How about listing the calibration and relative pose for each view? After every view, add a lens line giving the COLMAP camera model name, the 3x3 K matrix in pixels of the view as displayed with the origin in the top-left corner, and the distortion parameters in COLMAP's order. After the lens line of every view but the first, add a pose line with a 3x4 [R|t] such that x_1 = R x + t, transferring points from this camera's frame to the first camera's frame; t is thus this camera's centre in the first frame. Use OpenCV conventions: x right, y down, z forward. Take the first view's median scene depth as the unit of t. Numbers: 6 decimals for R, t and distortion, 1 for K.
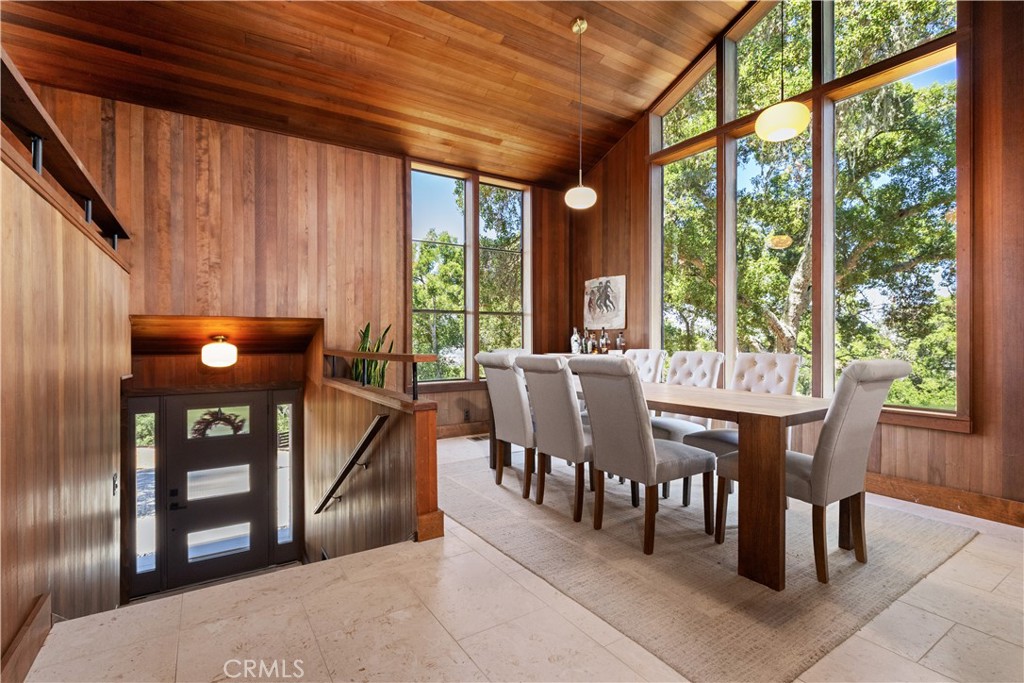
lens RADIAL K [[480.7, 0, 505.9], [0, 480.7, 340.7], [0, 0, 1]] dist [0.000720, -0.000067]
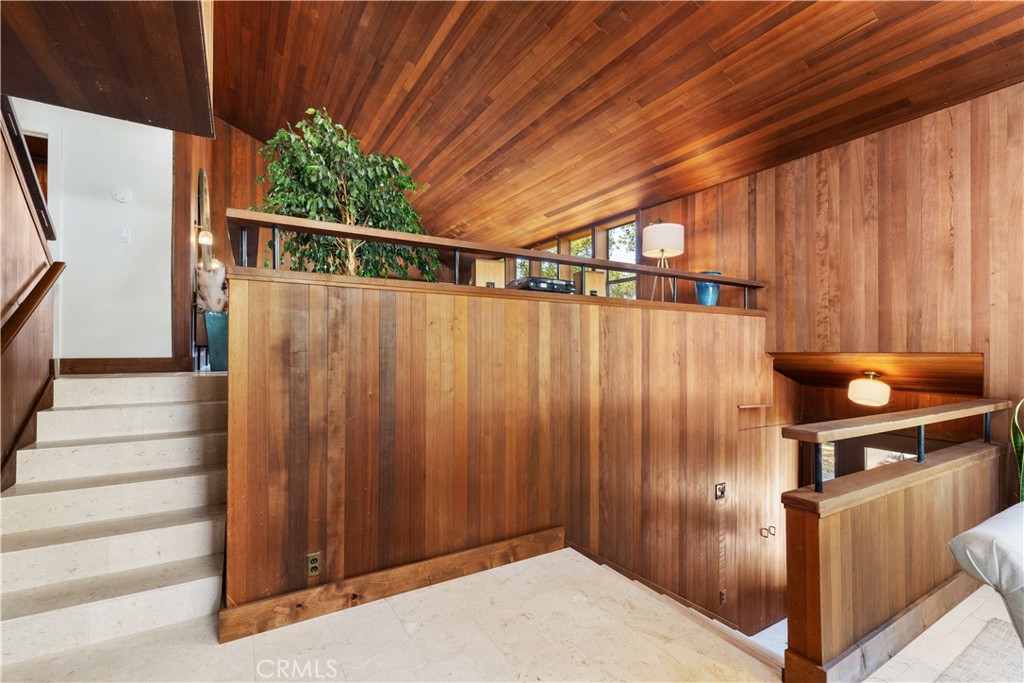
lens RADIAL K [[480.7, 0, 505.9], [0, 480.7, 340.7], [0, 0, 1]] dist [0.000720, -0.000067]
pose [[-0.060261, -0.014447, -0.998078, 0.381116], [-0.001902, 0.999895, -0.014358, -0.059400], [0.998181, 0.001033, -0.060282, 0.413782]]
